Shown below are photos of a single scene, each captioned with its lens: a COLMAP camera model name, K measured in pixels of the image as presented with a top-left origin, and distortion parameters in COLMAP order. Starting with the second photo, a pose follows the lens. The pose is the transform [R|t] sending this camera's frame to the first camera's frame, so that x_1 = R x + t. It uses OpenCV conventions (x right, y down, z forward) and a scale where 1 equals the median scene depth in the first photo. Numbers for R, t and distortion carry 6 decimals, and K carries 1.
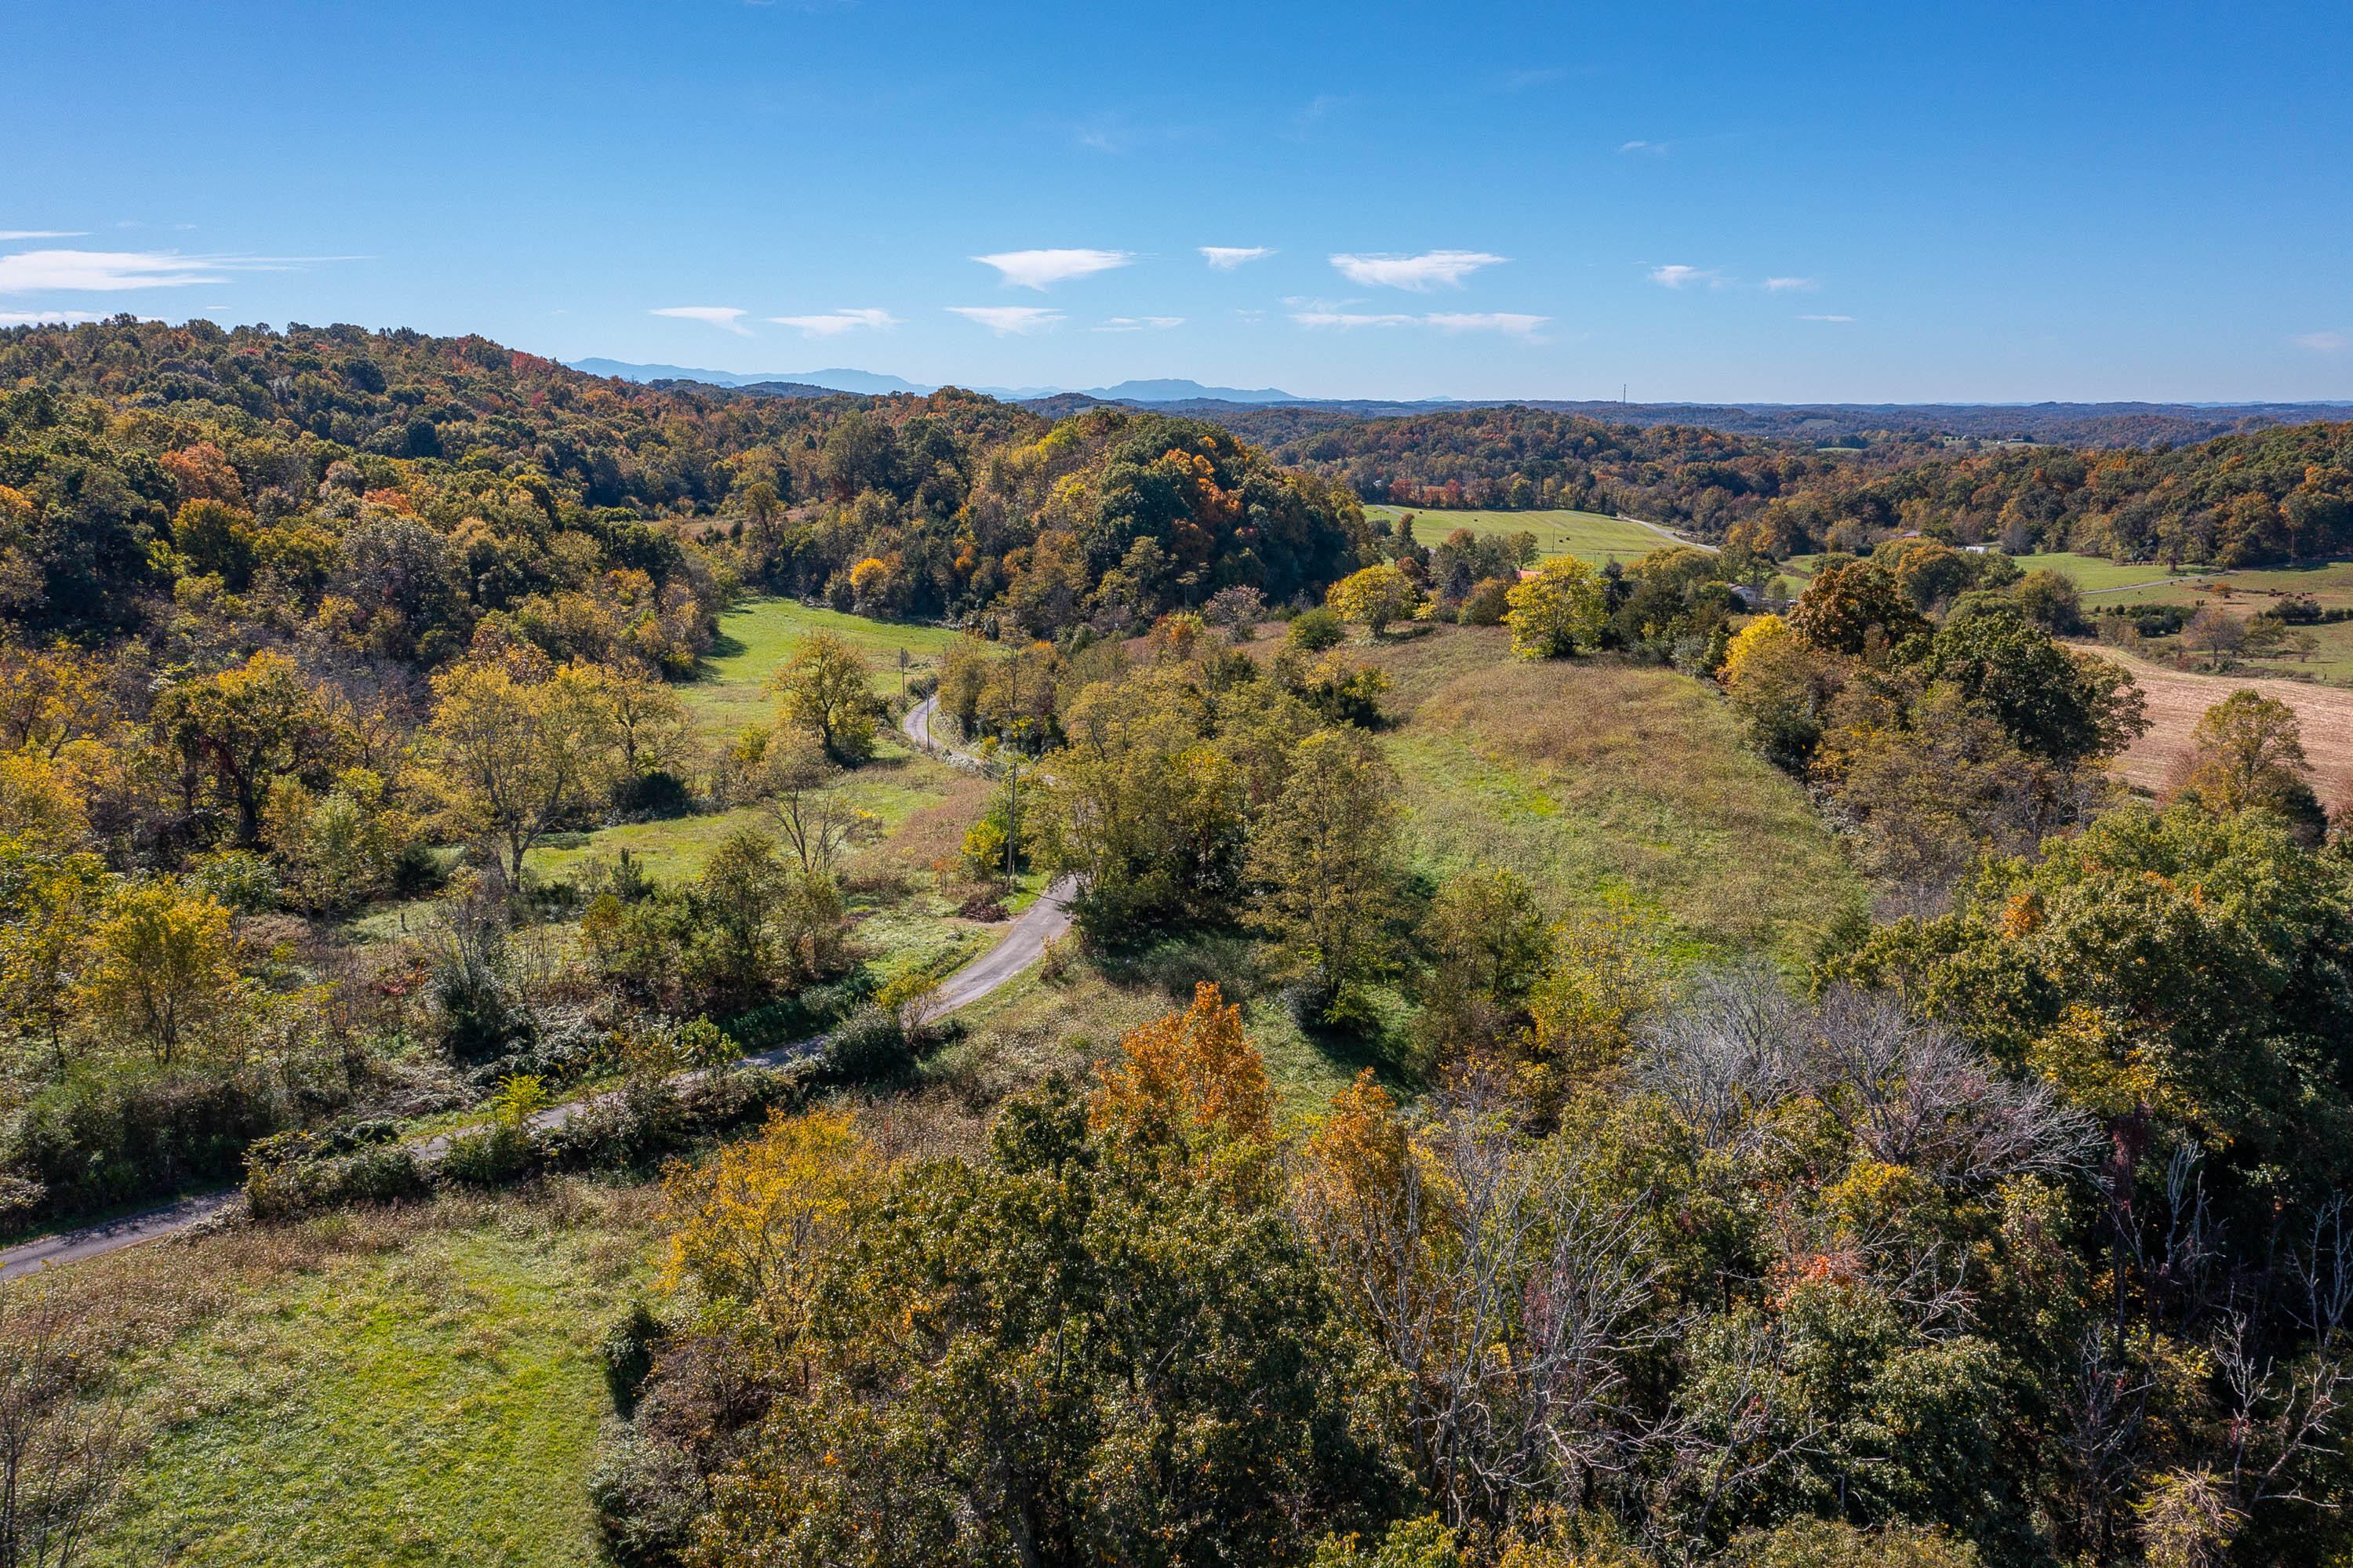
lens RADIAL K [[1869.4, 0, 1176.8], [0, 1869.4, 784.1], [0, 0, 1]] dist [-0.015415, 0.006562]
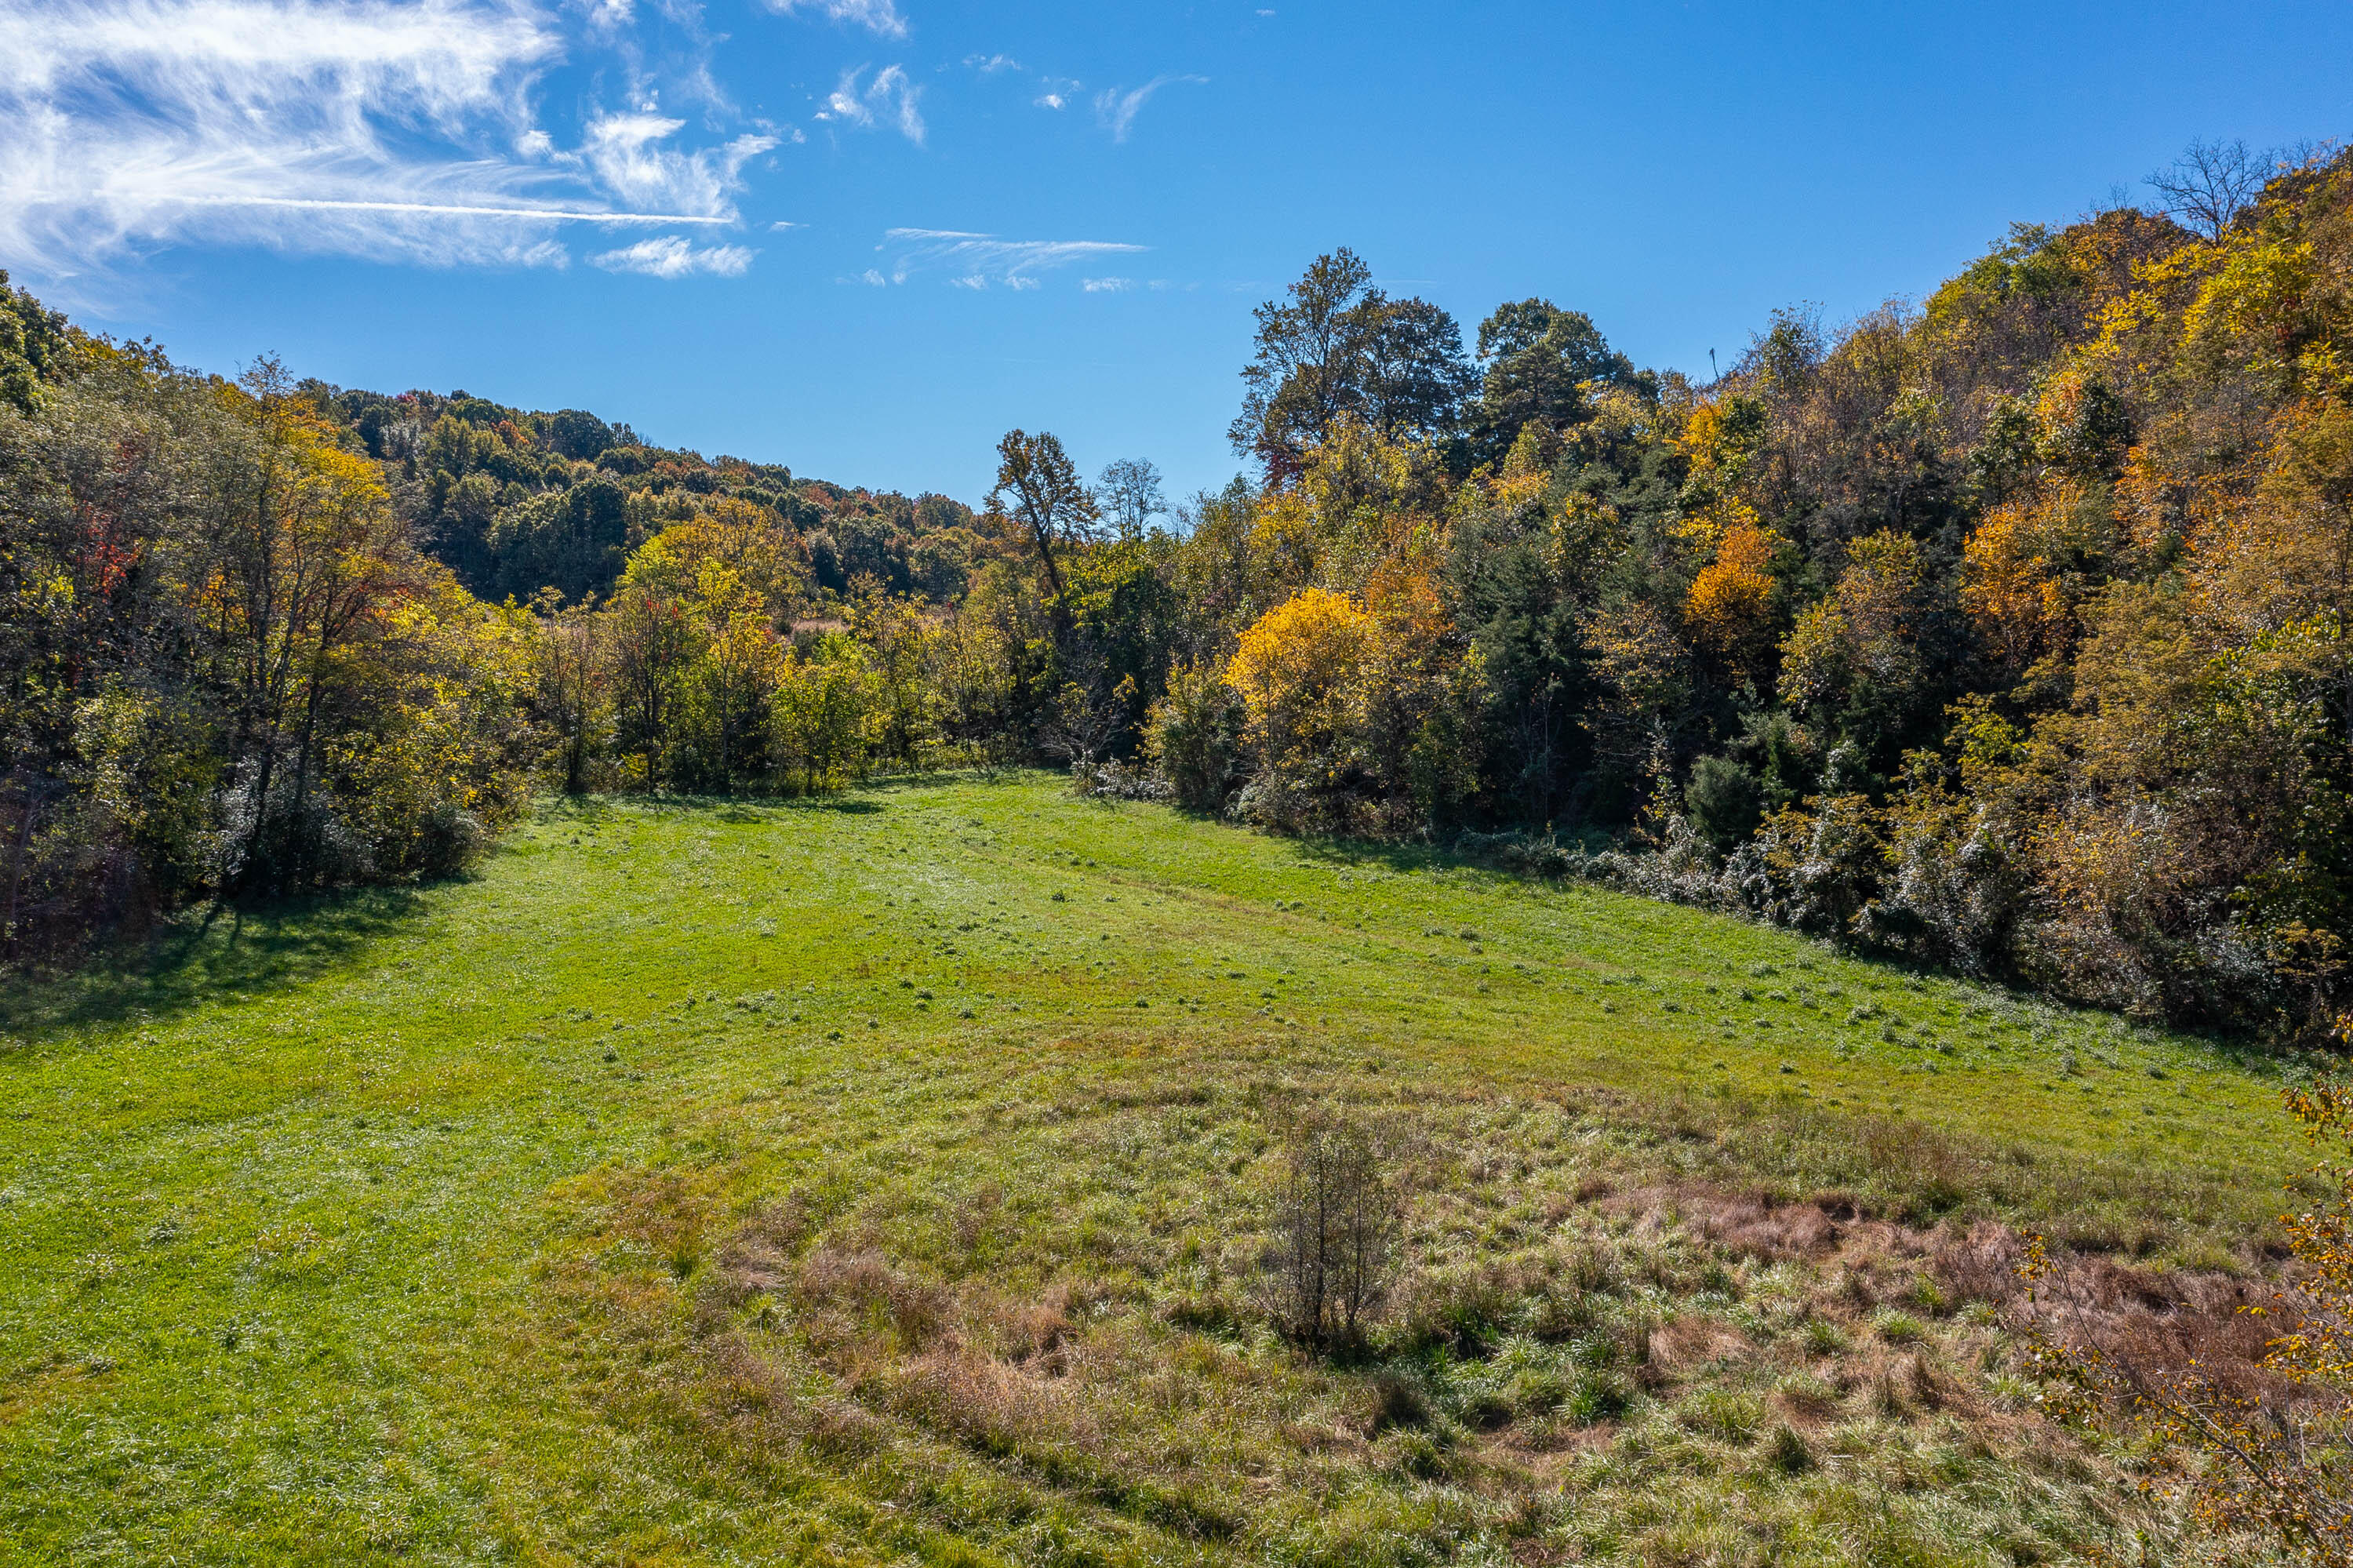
lens RADIAL K [[1869.4, 0, 1176.4], [0, 1869.4, 783.9], [0, 0, 1]] dist [-0.015415, 0.006562]
pose [[0.952691, 0.017217, -0.303452, -0.107866], [-0.059825, 0.989485, -0.131681, -0.064006], [0.297994, 0.143606, 0.943704, 0.773142]]
